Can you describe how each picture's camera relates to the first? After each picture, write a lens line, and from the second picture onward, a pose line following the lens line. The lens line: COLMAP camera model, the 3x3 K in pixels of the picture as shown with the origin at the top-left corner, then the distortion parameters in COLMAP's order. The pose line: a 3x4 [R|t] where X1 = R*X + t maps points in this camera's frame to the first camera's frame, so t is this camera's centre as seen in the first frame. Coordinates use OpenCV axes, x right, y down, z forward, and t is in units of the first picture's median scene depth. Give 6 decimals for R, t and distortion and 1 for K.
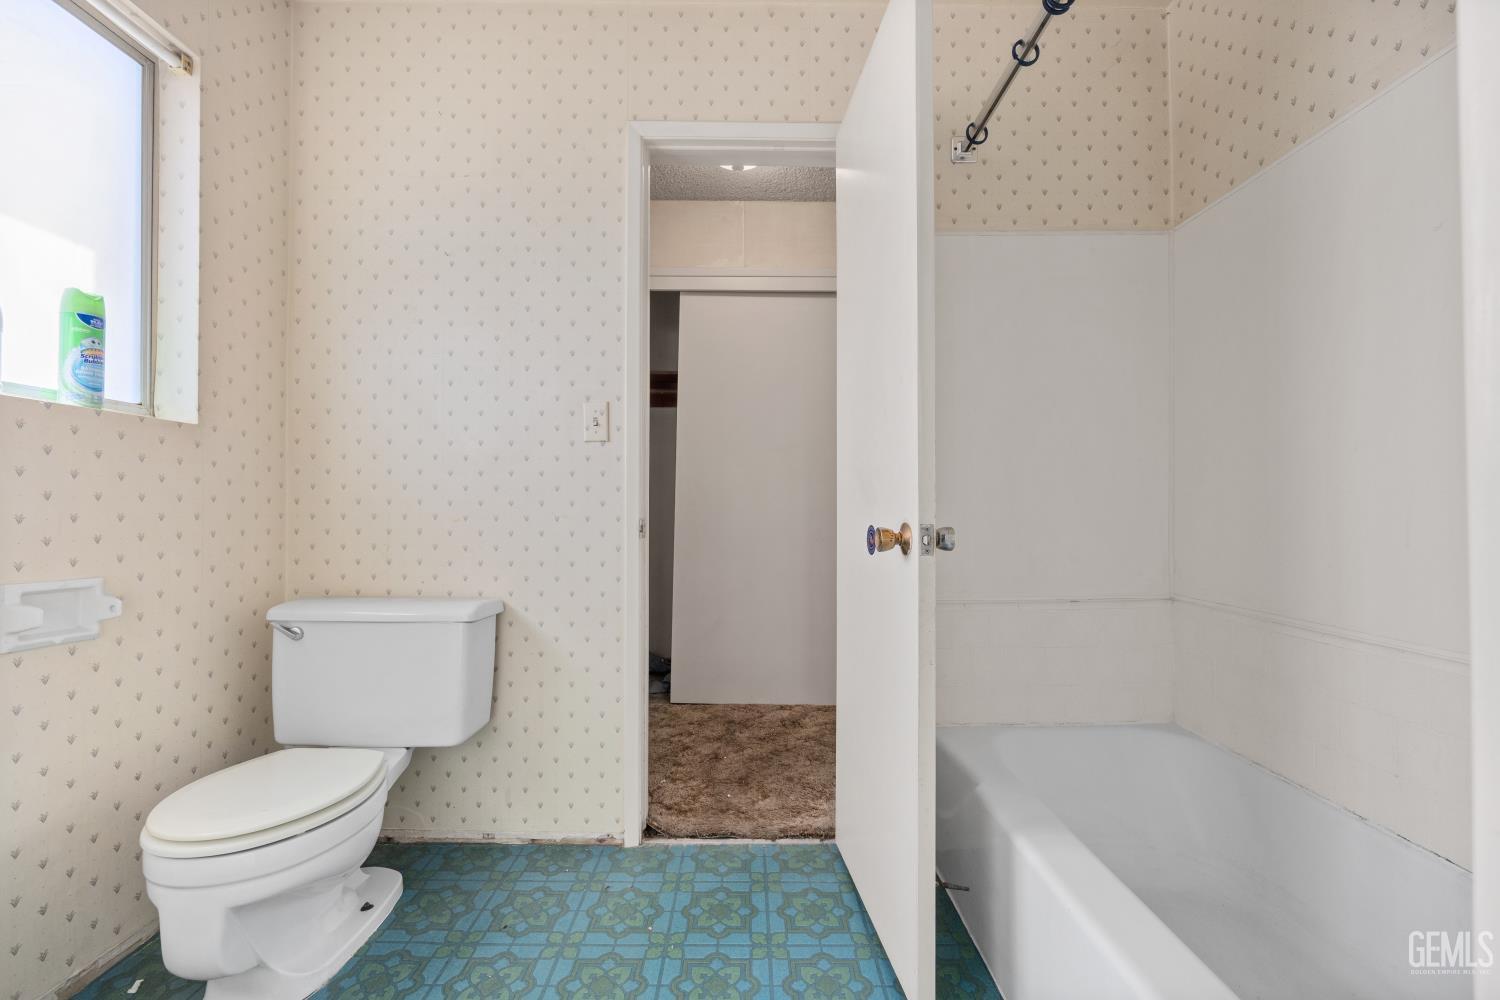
lens RADIAL K [[603.9, 0, 749.7], [0, 603.9, 503.7], [0, 0, 1]] dist [-0.003718, 0.000367]
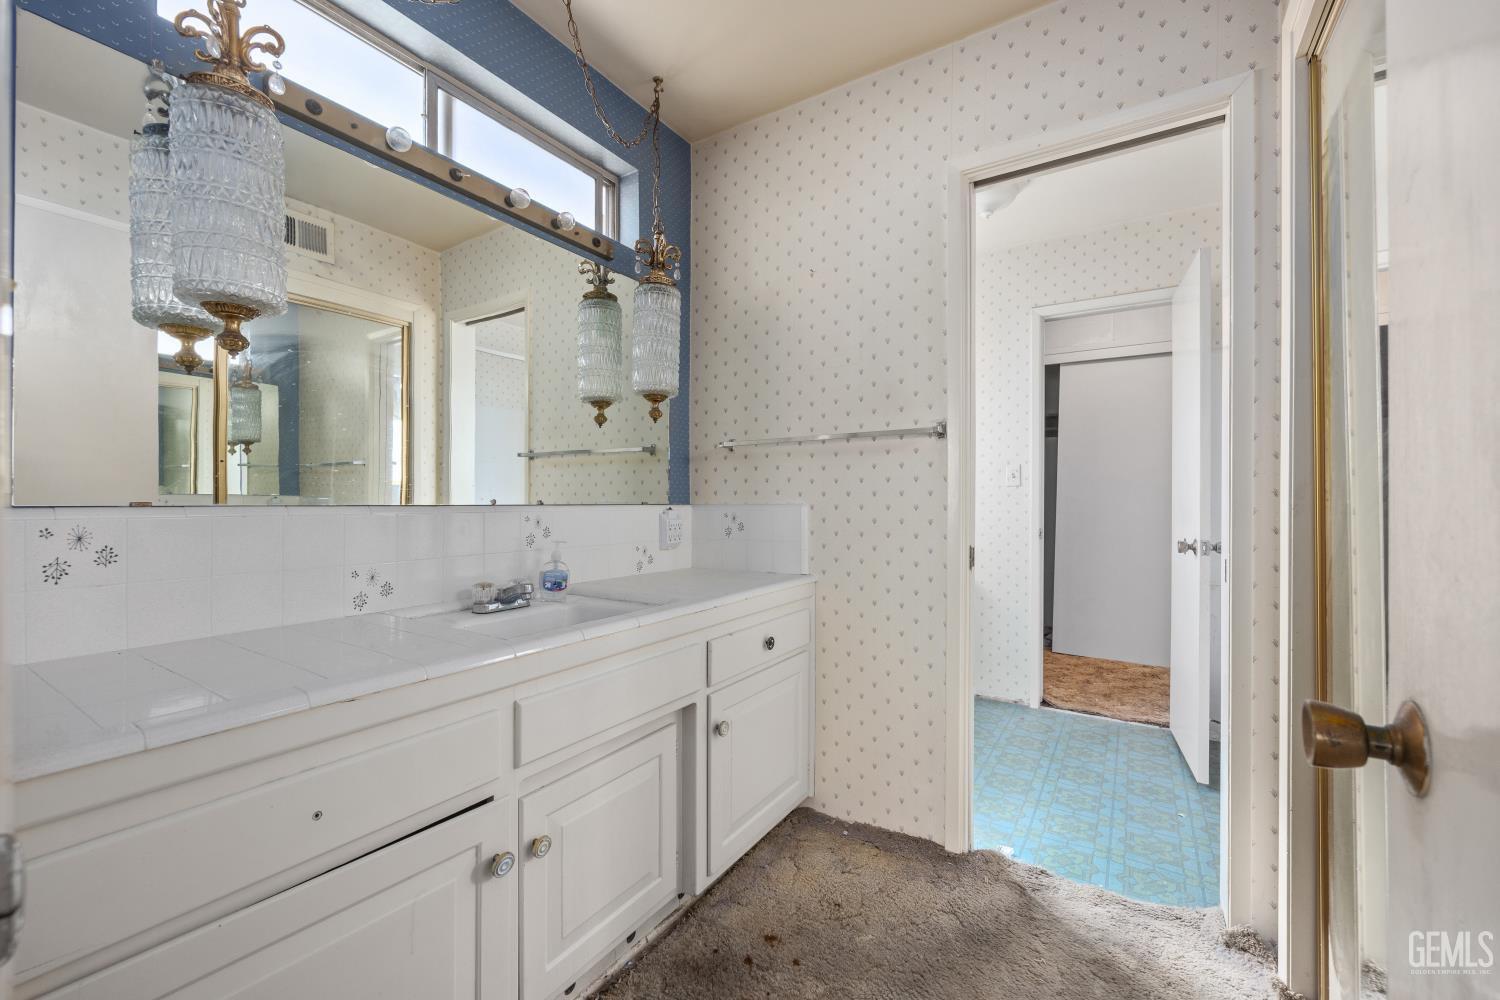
lens RADIAL K [[603.9, 0, 745.4], [0, 603.9, 496.1], [0, 0, 1]] dist [-0.003718, 0.000367]
pose [[0.836900, 0.001032, -0.547355, 0.069825], [0.001831, 0.999987, 0.004684, -0.080815], [0.547353, -0.004923, 0.836887, -0.978409]]
